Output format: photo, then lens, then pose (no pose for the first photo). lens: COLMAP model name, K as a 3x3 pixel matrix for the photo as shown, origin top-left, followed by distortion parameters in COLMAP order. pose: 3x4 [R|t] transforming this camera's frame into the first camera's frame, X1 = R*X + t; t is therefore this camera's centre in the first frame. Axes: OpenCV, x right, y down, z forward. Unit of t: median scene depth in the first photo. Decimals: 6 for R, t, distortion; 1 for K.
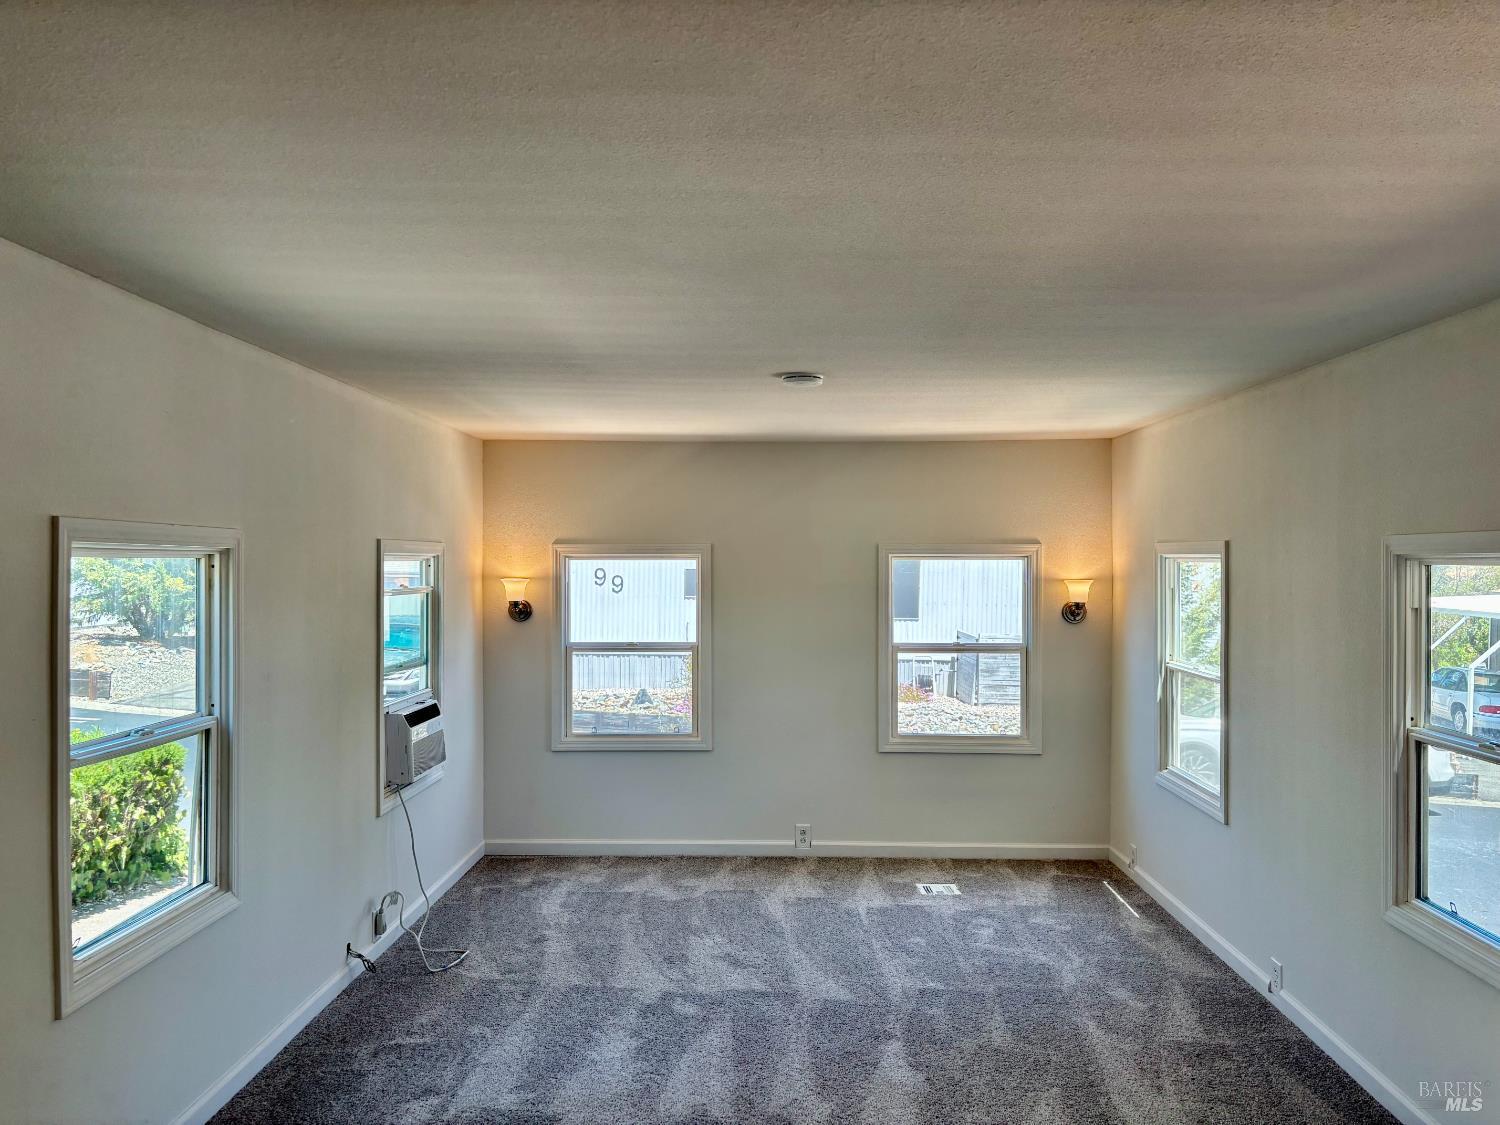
lens RADIAL K [[1130.0, 0, 752.2], [0, 1130.0, 551.6], [0, 0, 1]] dist [0.059491, -0.068708]
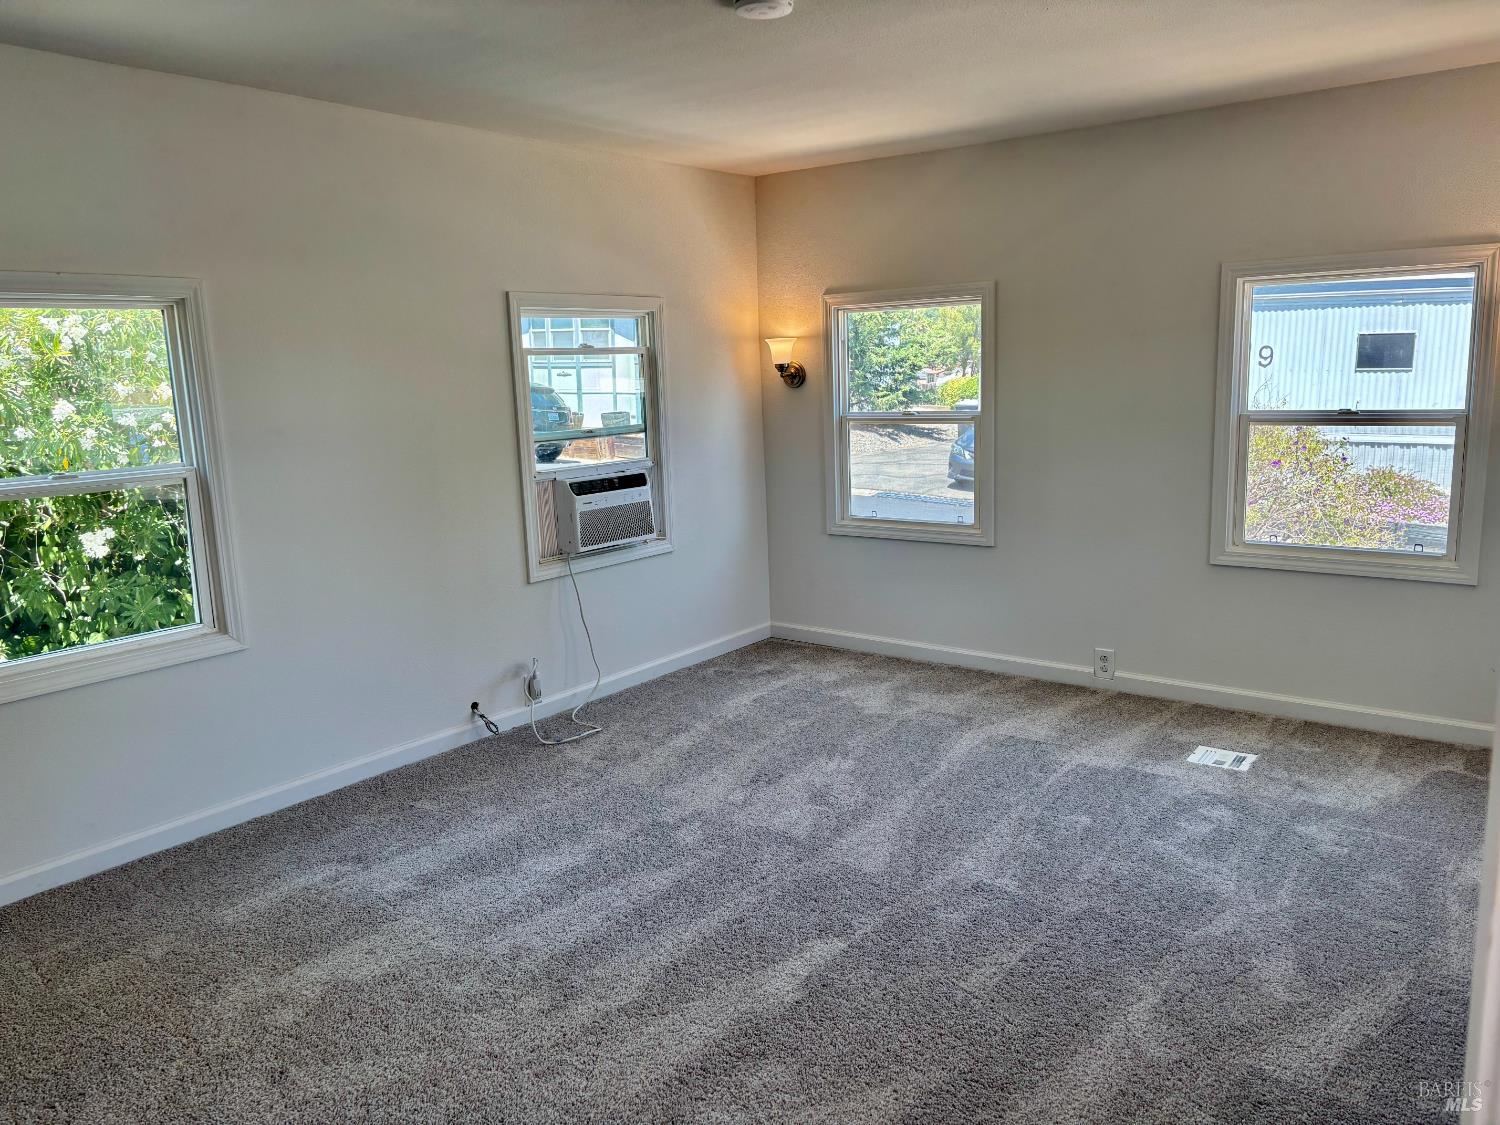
lens RADIAL K [[1130.0, 0, 752.2], [0, 1130.0, 551.6], [0, 0, 1]] dist [0.059491, -0.068708]
pose [[0.814305, 0.074456, -0.575642, 0.339179], [0.035073, 0.983615, 0.176839, 0.036199], [0.579376, -0.164191, 0.798351, 0.298416]]
